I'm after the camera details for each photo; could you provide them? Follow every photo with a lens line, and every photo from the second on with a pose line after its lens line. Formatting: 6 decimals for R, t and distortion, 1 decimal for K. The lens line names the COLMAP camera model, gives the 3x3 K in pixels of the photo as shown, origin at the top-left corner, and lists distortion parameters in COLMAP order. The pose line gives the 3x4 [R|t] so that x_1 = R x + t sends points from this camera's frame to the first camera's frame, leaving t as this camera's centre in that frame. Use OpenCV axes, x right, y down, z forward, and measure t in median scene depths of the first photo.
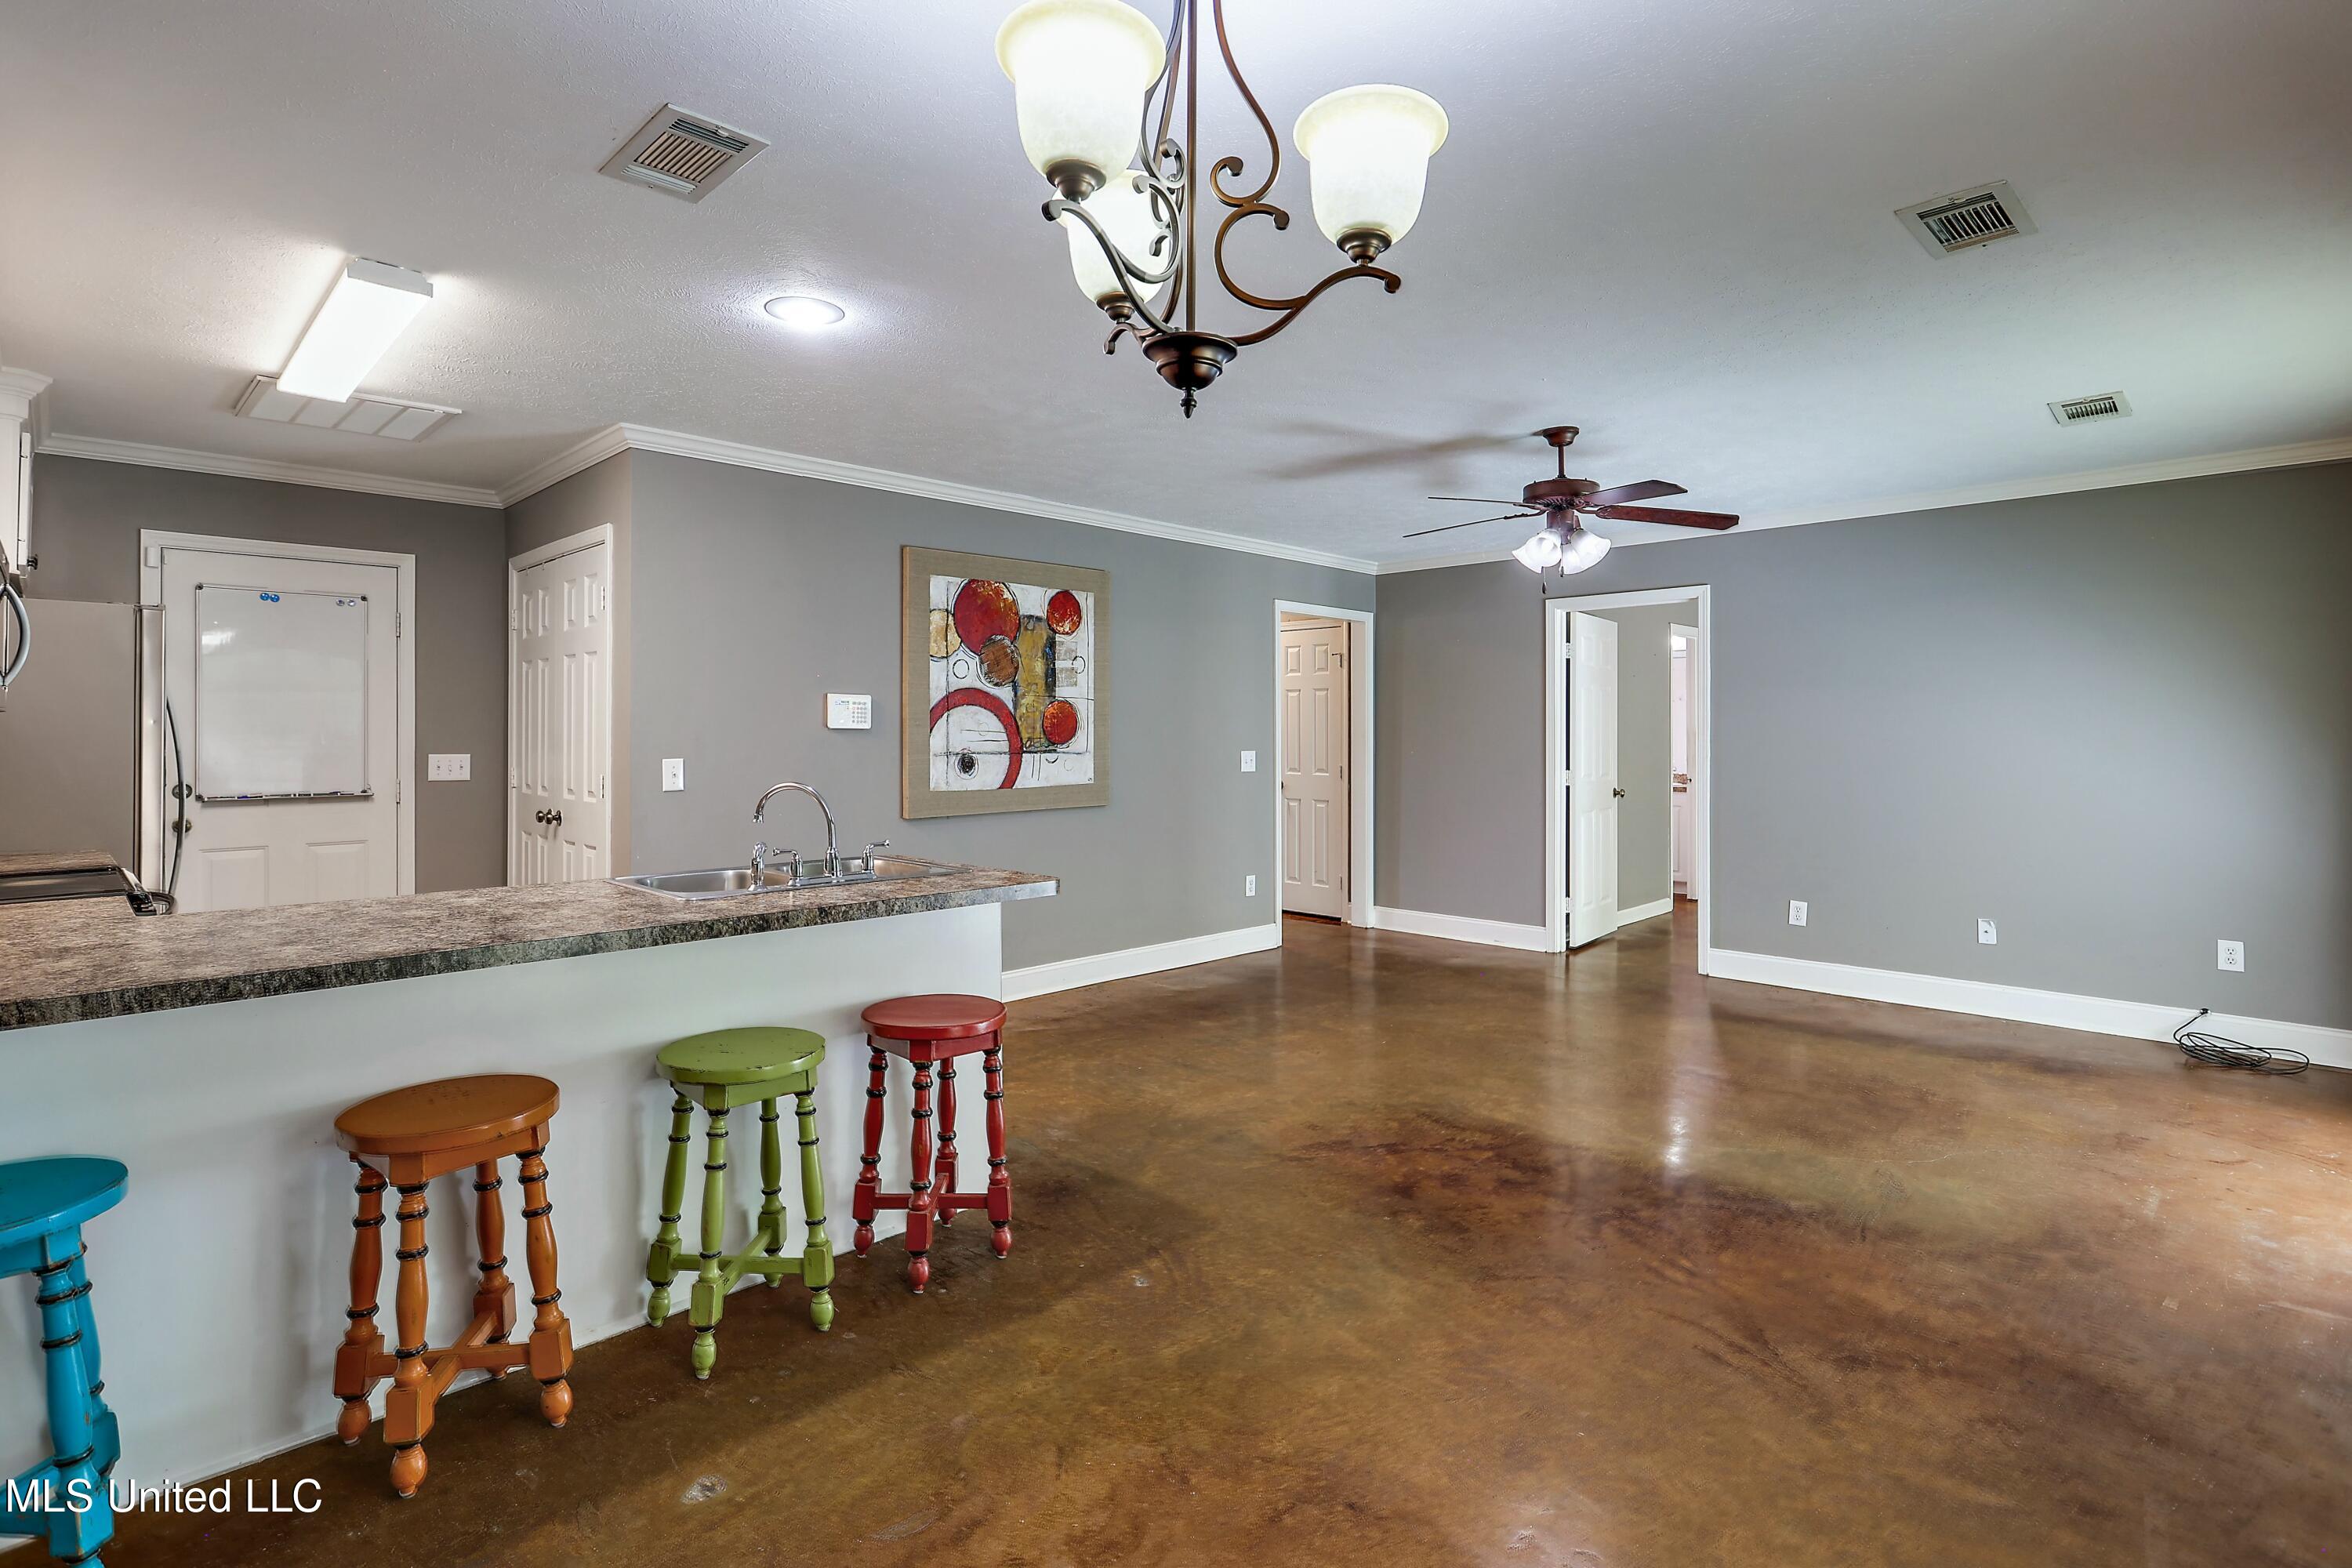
lens RADIAL K [[1132.0, 0, 1161.2], [0, 1132.0, 743.8], [0, 0, 1]] dist [-0.001819, 0.000809]
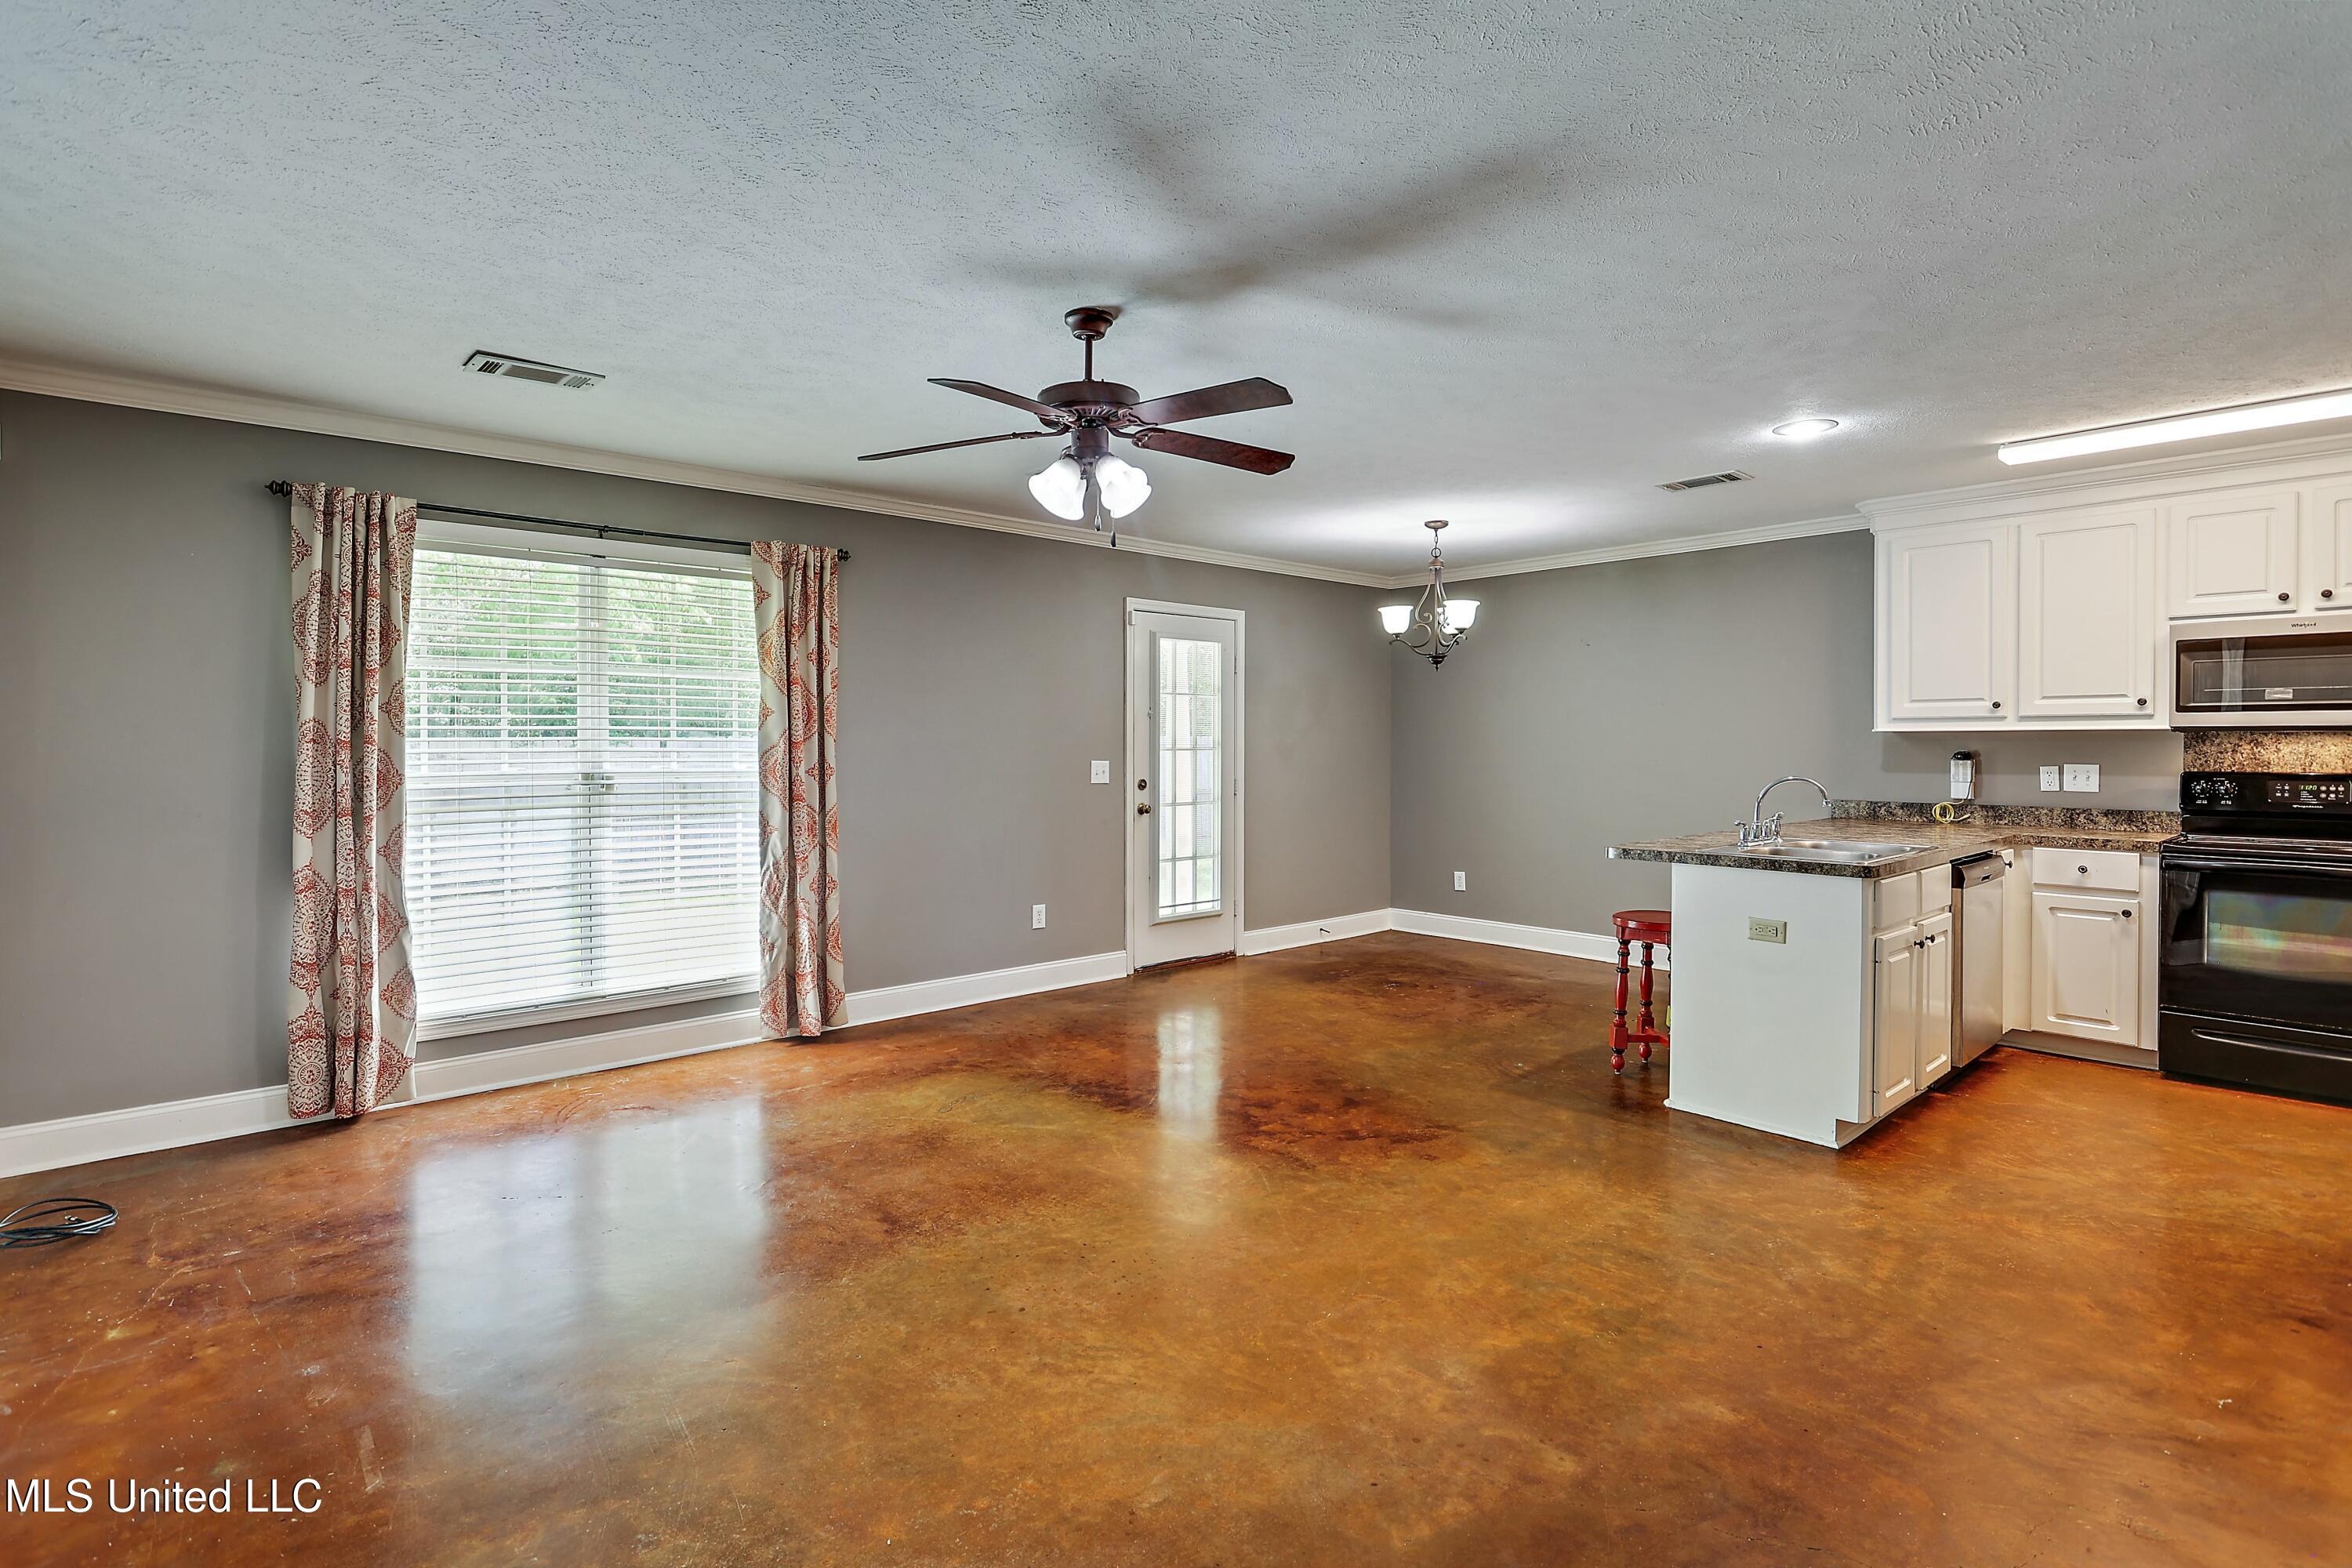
lens RADIAL K [[1132.0, 0, 1161.2], [0, 1132.0, 743.8], [0, 0, 1]] dist [-0.001819, 0.000809]
pose [[-0.998634, 0.001601, 0.052220, 0.271564], [0.002100, 0.999953, 0.009518, -0.015469], [-0.052202, 0.009614, -0.998590, 1.714896]]
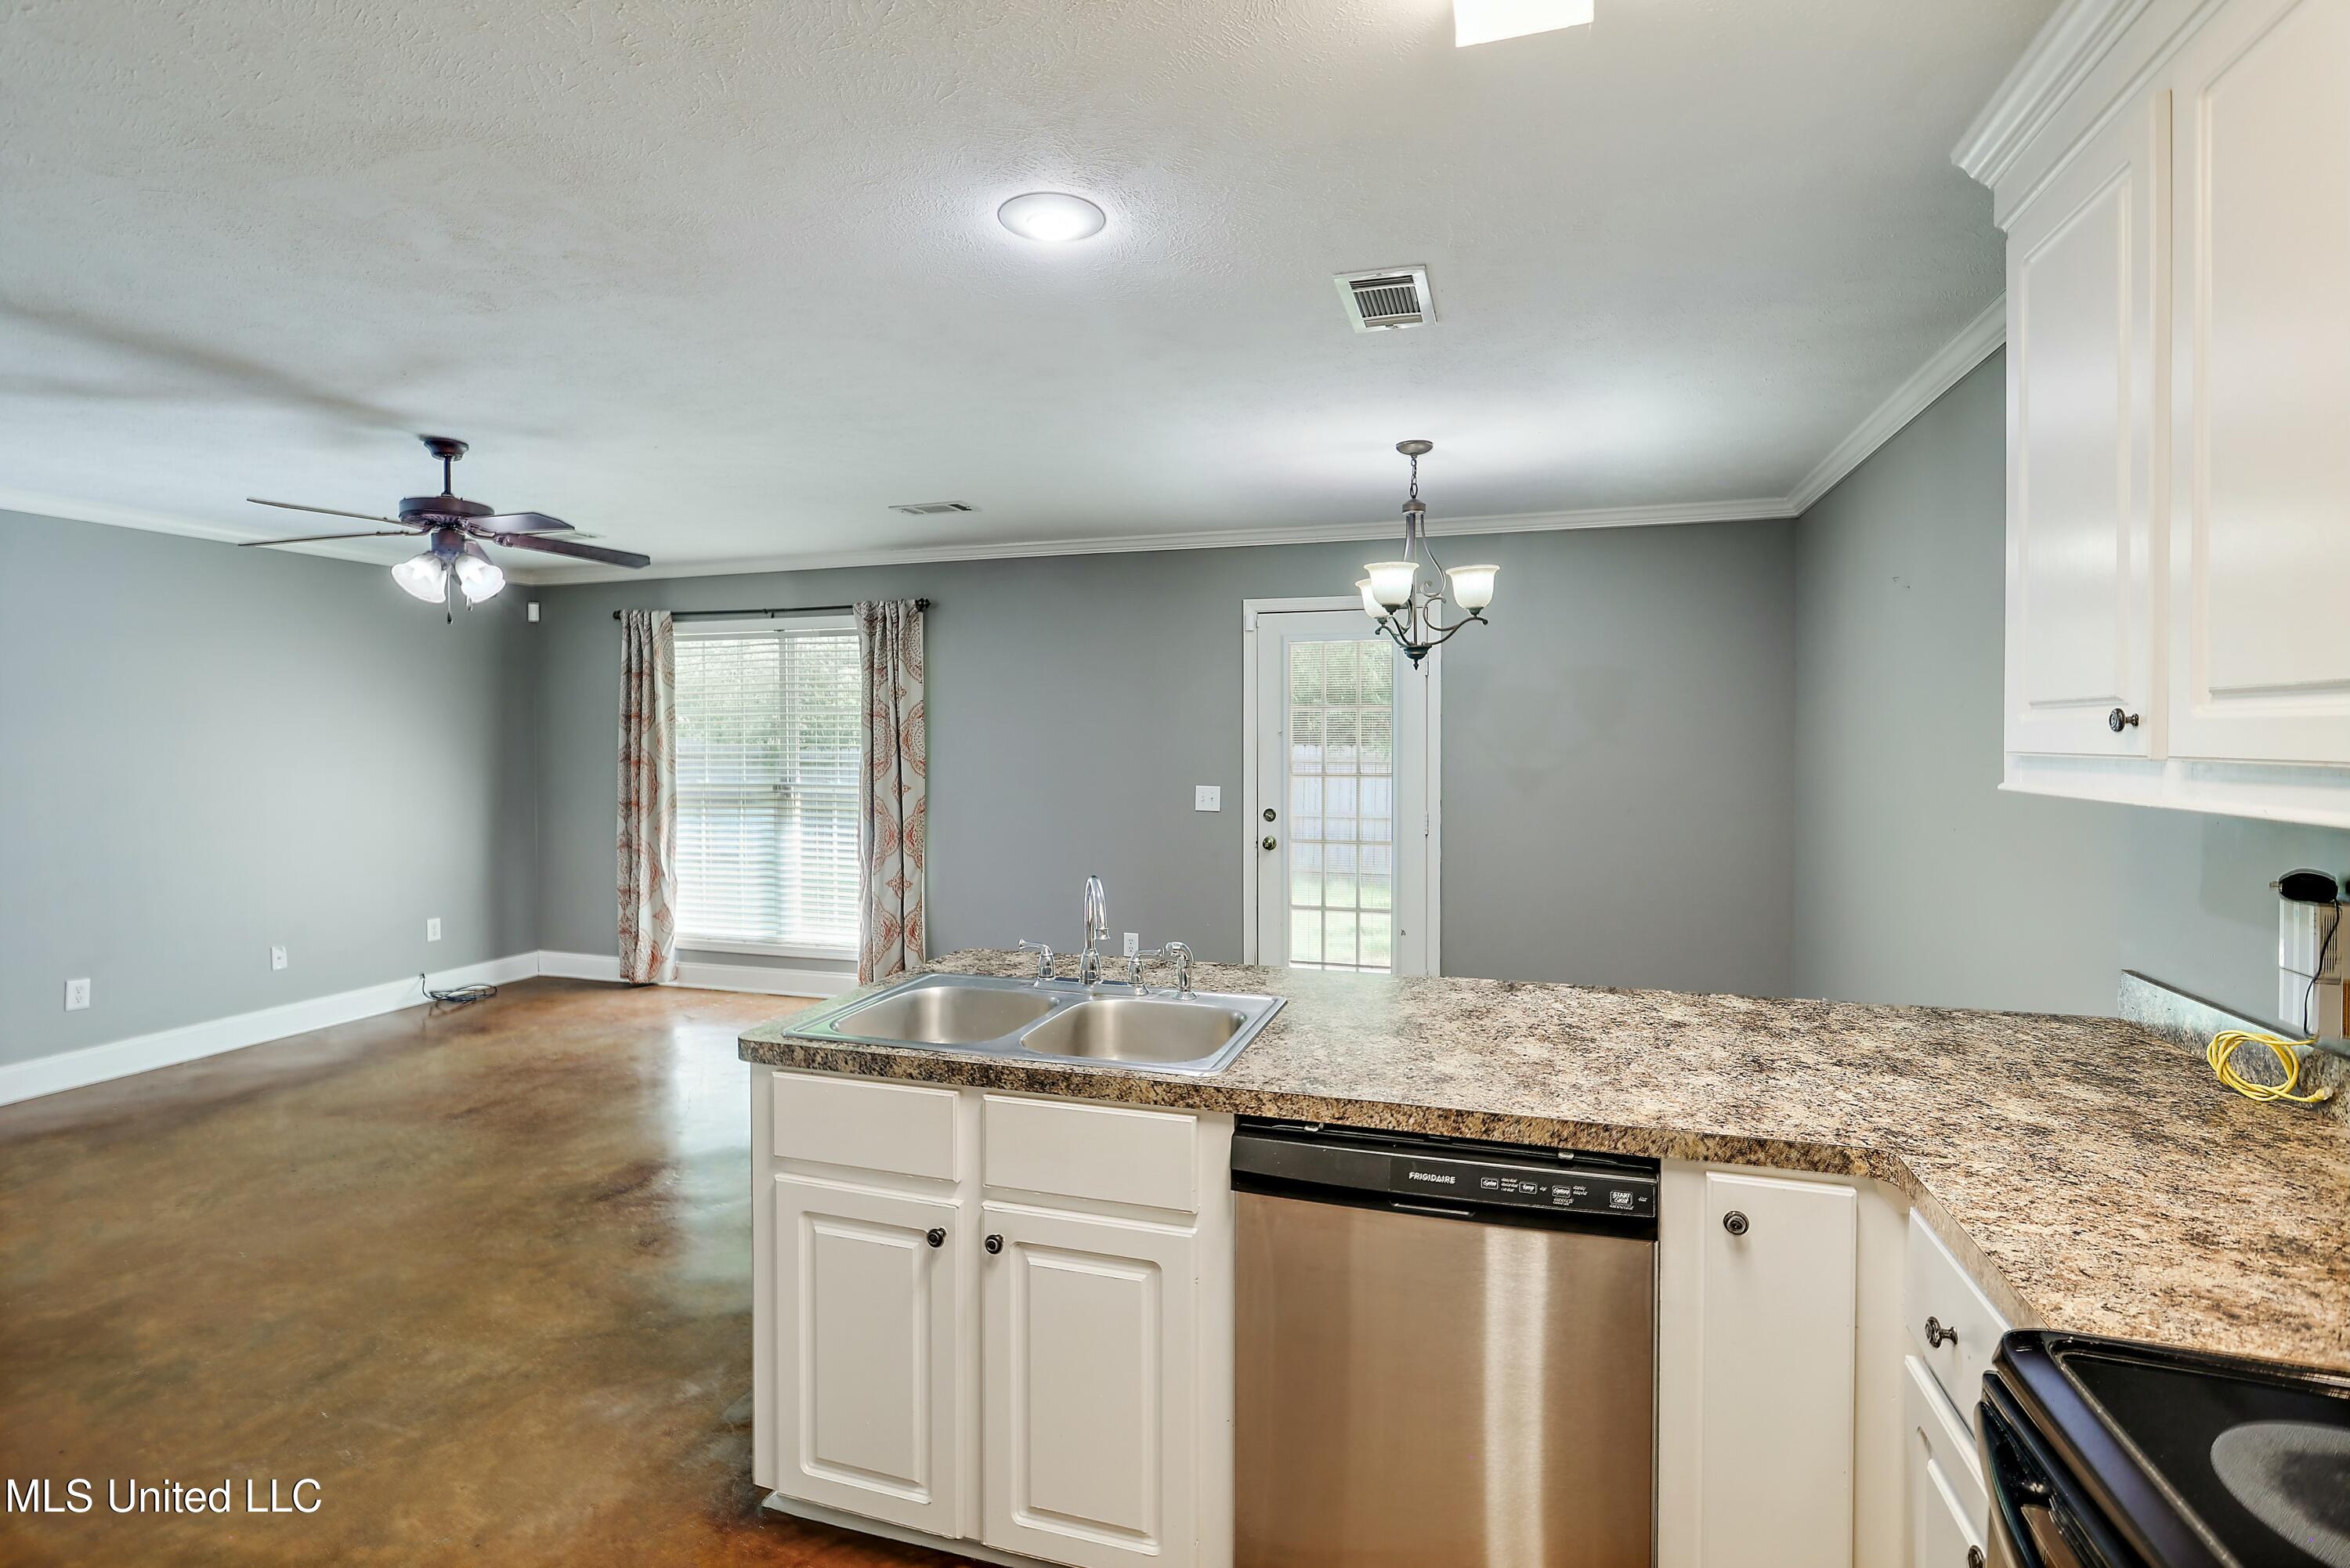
lens RADIAL K [[1121.1, 0, 1165.1], [0, 1121.1, 765.8], [0, 0, 1]] dist [-0.010015, 0.004650]
pose [[-0.463047, -0.019834, 0.886112, -0.698322], [0.007636, 0.999623, 0.026365, -0.039128], [-0.886301, 0.018974, -0.462721, 0.909399]]
